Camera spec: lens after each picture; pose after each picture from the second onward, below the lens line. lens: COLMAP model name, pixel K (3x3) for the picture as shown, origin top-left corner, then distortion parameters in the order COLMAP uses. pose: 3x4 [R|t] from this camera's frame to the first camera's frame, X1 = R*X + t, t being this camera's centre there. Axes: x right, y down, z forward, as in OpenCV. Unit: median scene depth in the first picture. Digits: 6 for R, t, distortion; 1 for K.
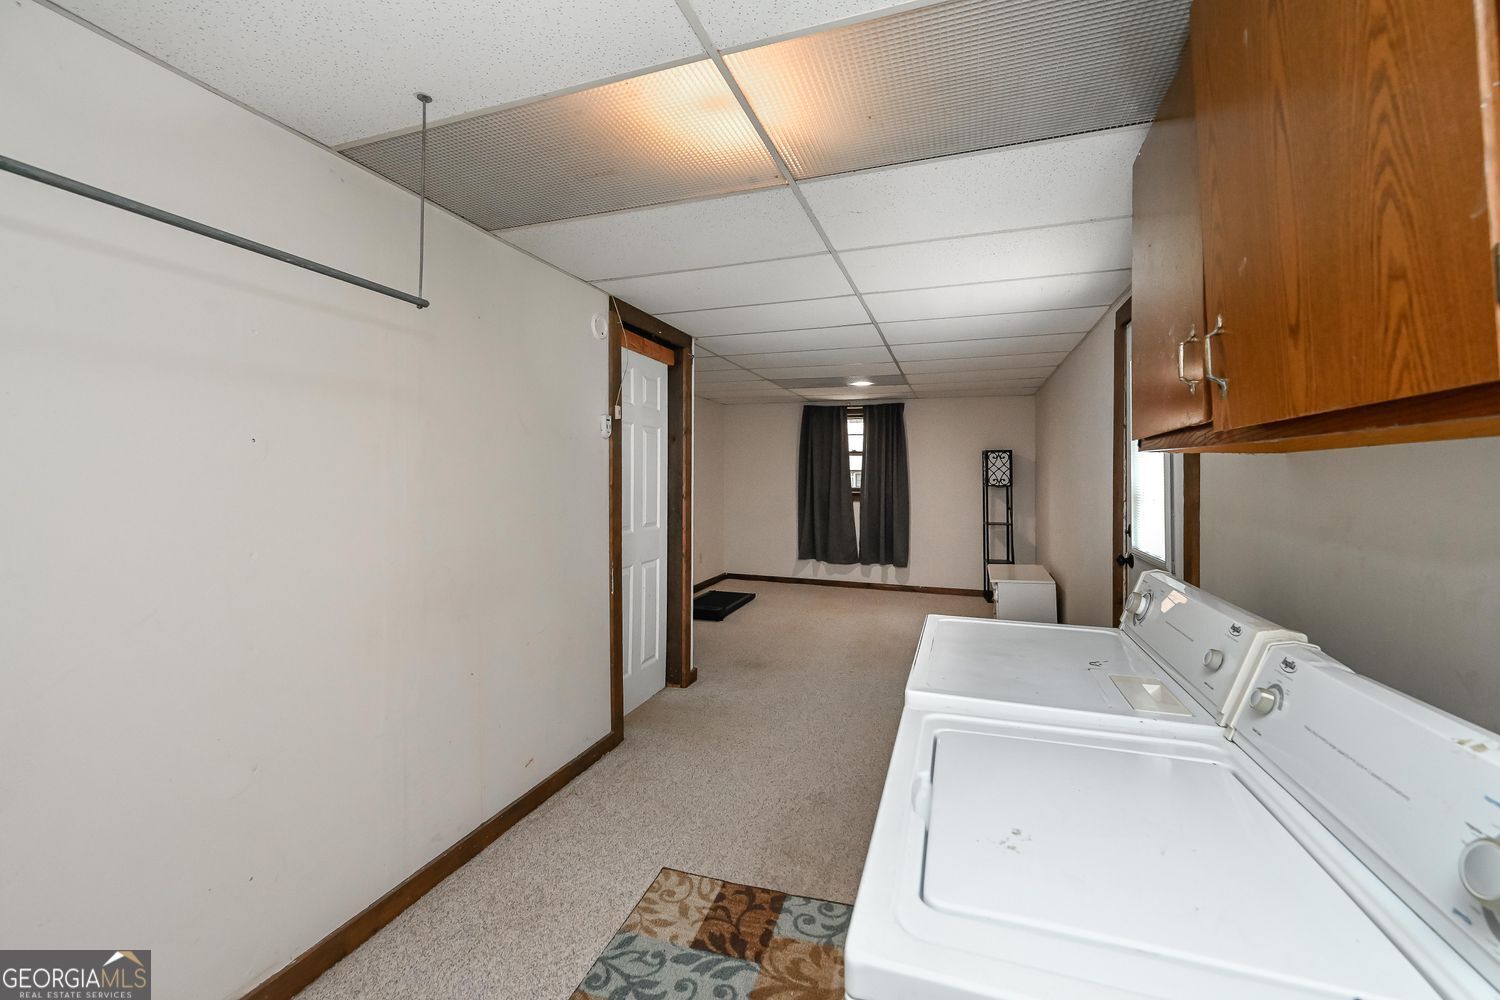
lens RADIAL K [[606.1, 0, 749.4], [0, 606.1, 500.4], [0, 0, 1]] dist [0.000840, 0.000021]
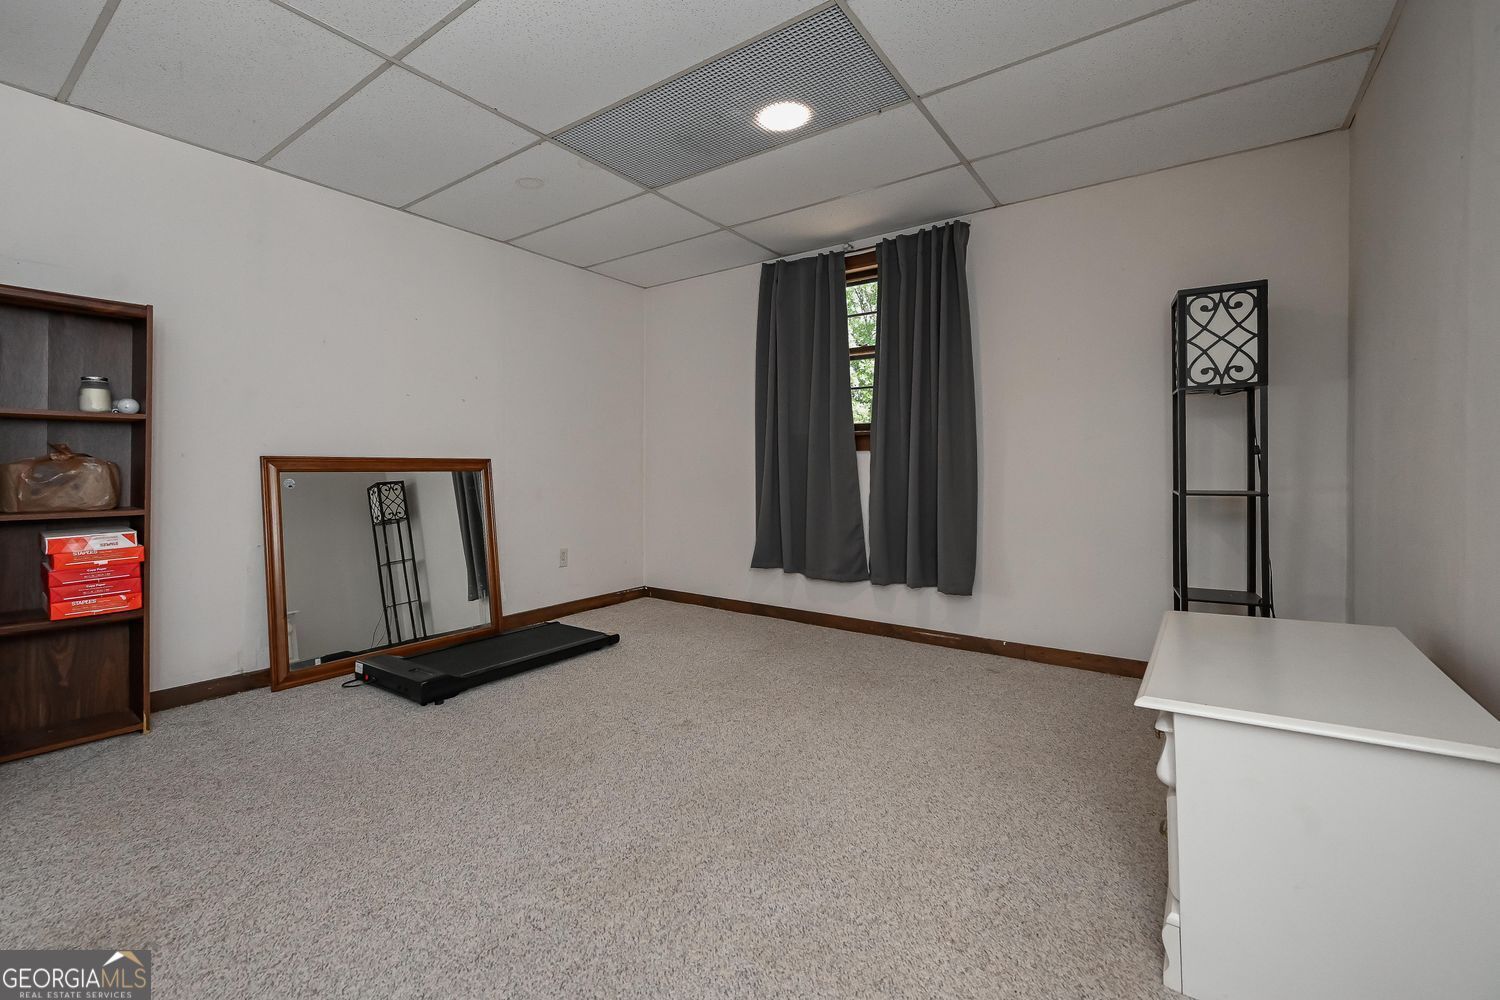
lens RADIAL K [[606.1, 0, 721.6], [0, 606.1, 497.7], [0, 0, 1]] dist [0.000840, 0.000021]
pose [[0.956598, 0.000460, -0.291410, 0.211029], [0.002439, 0.999951, 0.009583, 0.033399], [0.291400, -0.009878, 0.956550, 0.515339]]
